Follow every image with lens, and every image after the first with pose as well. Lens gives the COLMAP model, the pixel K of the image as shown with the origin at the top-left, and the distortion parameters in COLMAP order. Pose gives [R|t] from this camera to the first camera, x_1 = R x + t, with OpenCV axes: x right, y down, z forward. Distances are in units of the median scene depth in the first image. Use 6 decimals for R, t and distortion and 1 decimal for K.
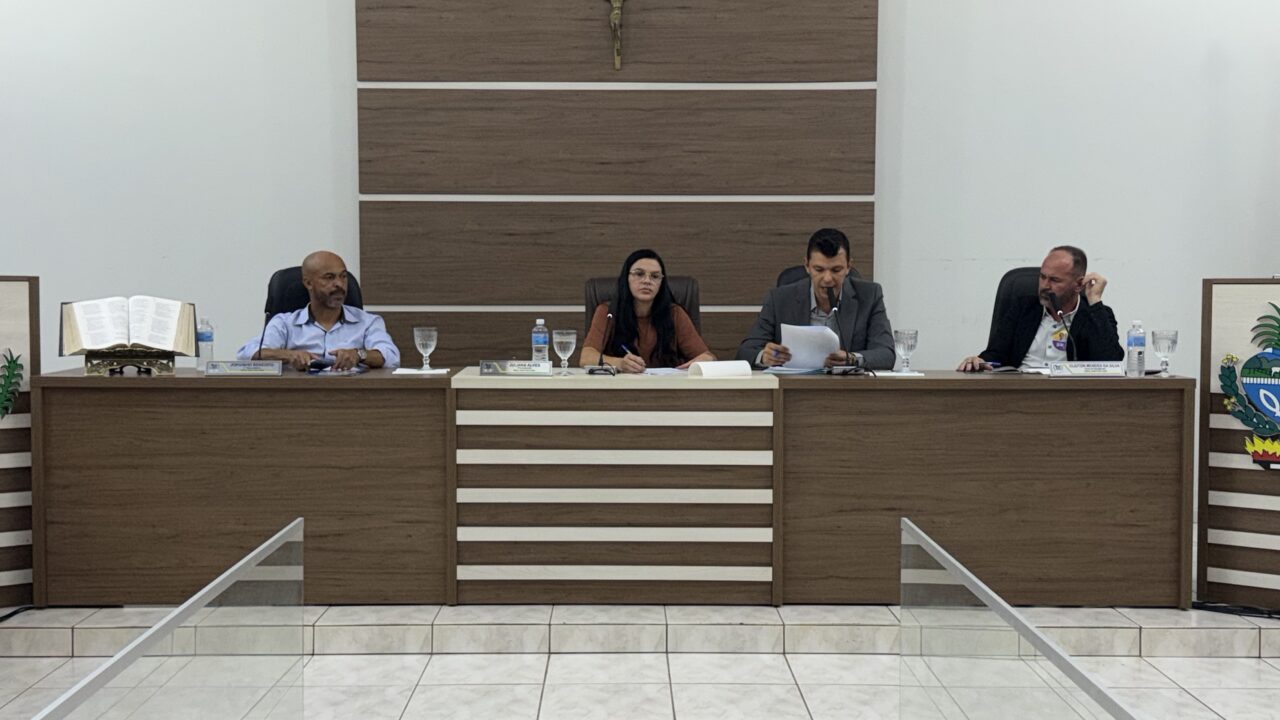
lens RADIAL K [[1571.2, 0, 640.0], [0, 1571.2, 360.0], [0, 0, 1]] dist [0.135982, 0.002004]
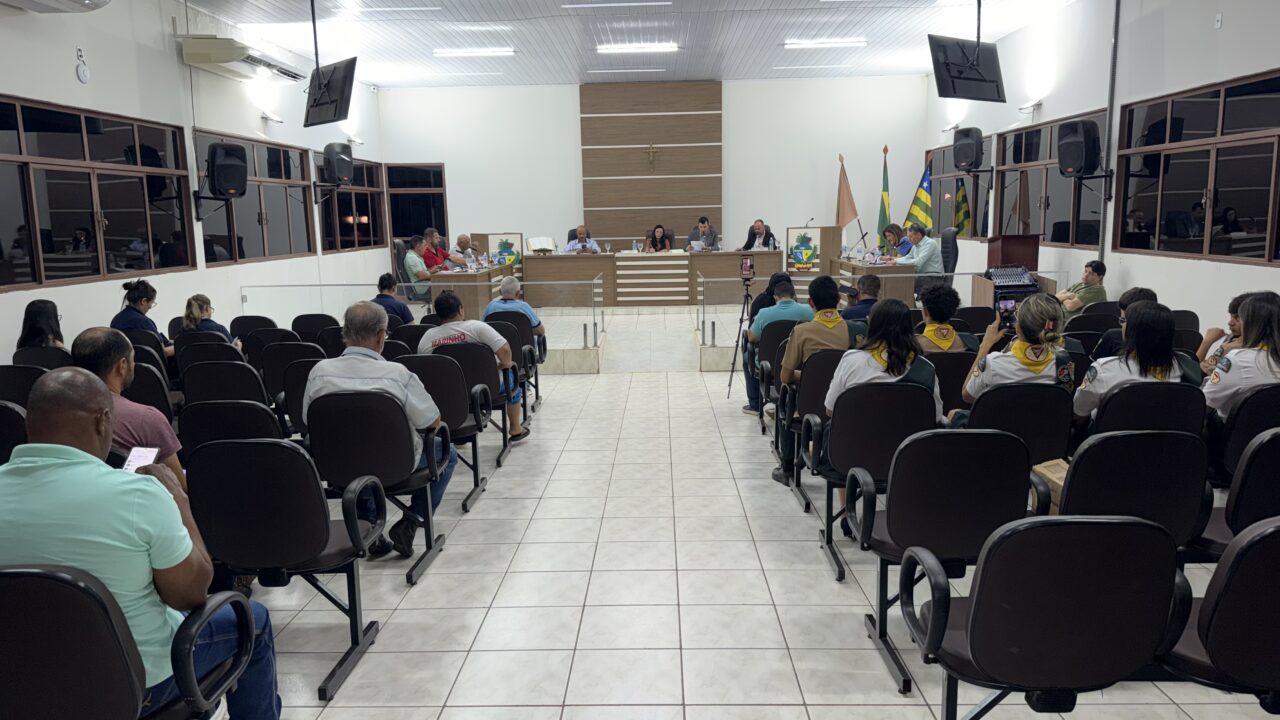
lens RADIAL K [[887.9, 0, 625.4], [0, 887.9, 362.4], [0, 0, 1]] dist [0.130308, -0.172811]
pose [[0.998446, -0.013705, -0.054021, 0.039672], [0.019443, 0.994050, 0.107175, 0.045098], [0.052230, -0.108059, 0.992771, -1.491360]]
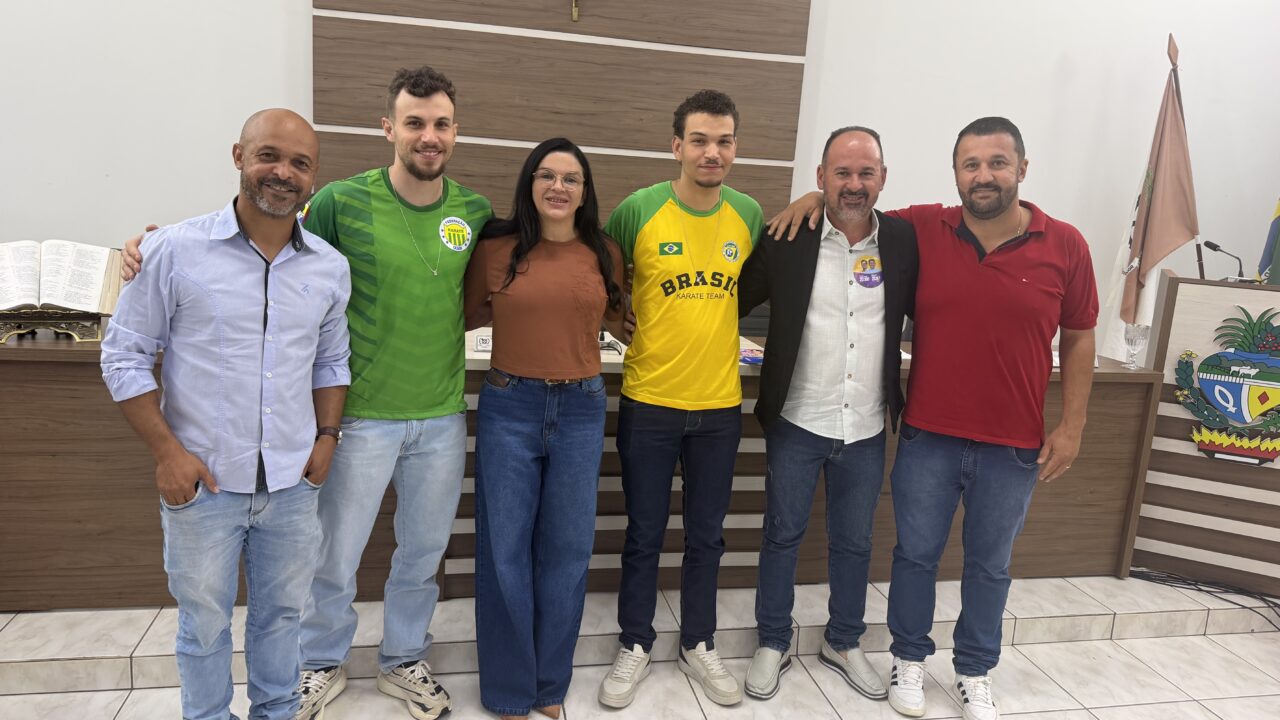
lens RADIAL K [[897.6, 0, 655.6], [0, 897.6, 375.3], [0, 0, 1]] dist [0.083794, -0.107973]
pose [[0.977433, 0.018797, 0.210409, -0.108918], [-0.052391, 0.986485, 0.155248, -0.062902], [-0.204647, -0.162768, 0.965208, 0.480051]]
